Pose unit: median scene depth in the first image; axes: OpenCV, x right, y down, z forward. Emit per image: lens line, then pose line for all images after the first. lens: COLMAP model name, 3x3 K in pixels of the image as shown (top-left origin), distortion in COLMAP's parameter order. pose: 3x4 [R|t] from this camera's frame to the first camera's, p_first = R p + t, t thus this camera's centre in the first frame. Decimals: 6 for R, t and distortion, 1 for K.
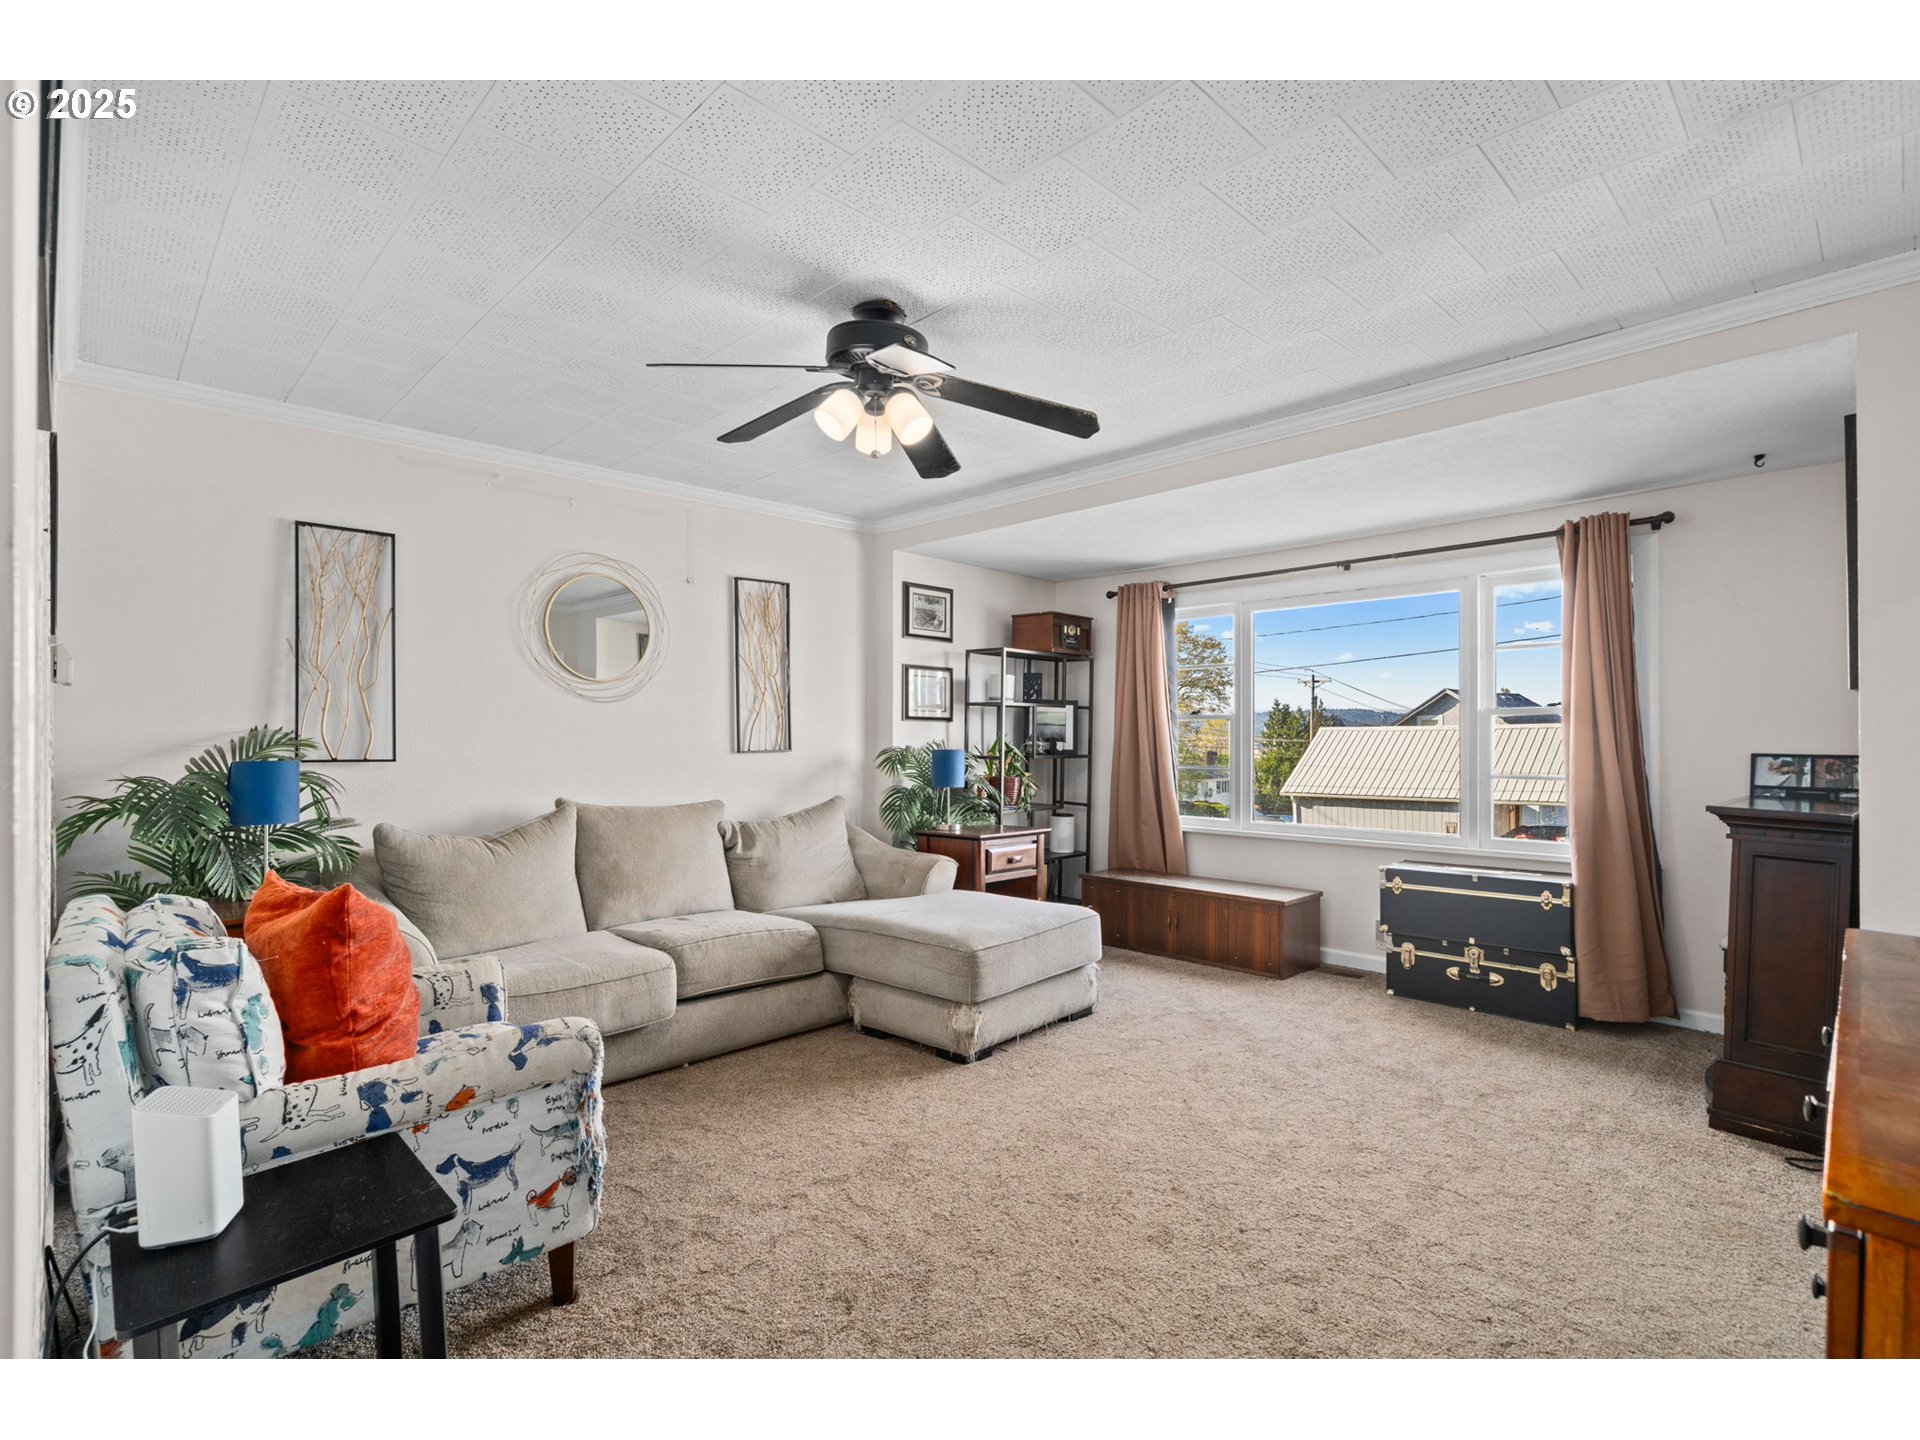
lens RADIAL K [[926.3, 0, 955.7], [0, 926.3, 732.7], [0, 0, 1]] dist [0.001758, 0.000293]
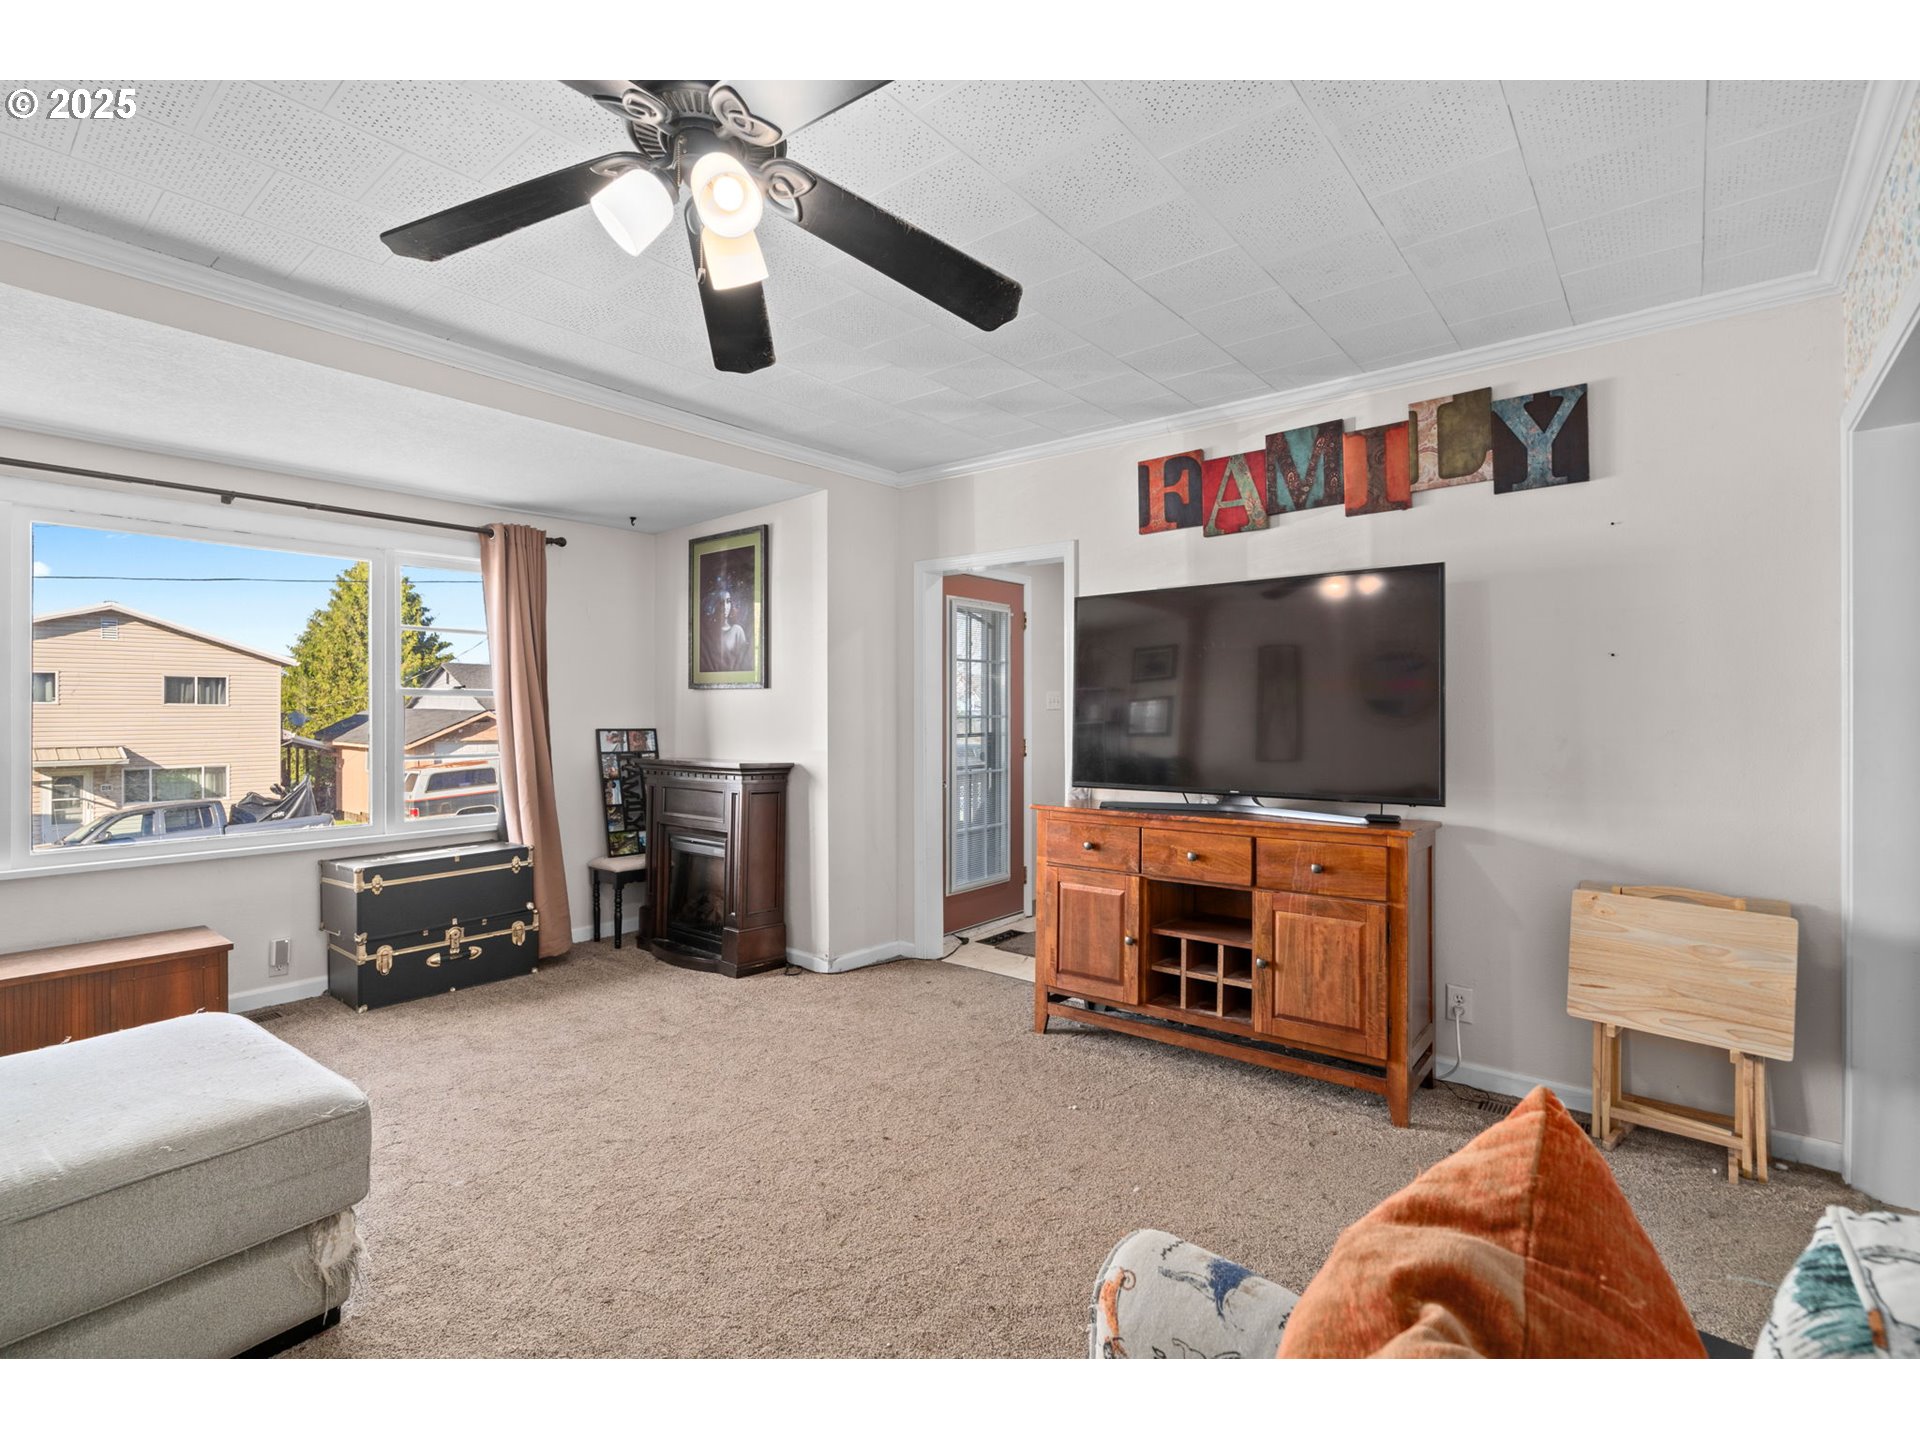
lens RADIAL K [[882.2, 0, 948.7], [0, 882.2, 713.0], [0, 0, 1]] dist [0.000862, 0.000203]
pose [[-0.097717, -0.001586, 0.995213, -0.474363], [-0.004051, 0.999991, 0.001196, -0.004587], [-0.995206, -0.003915, -0.097722, 0.599422]]
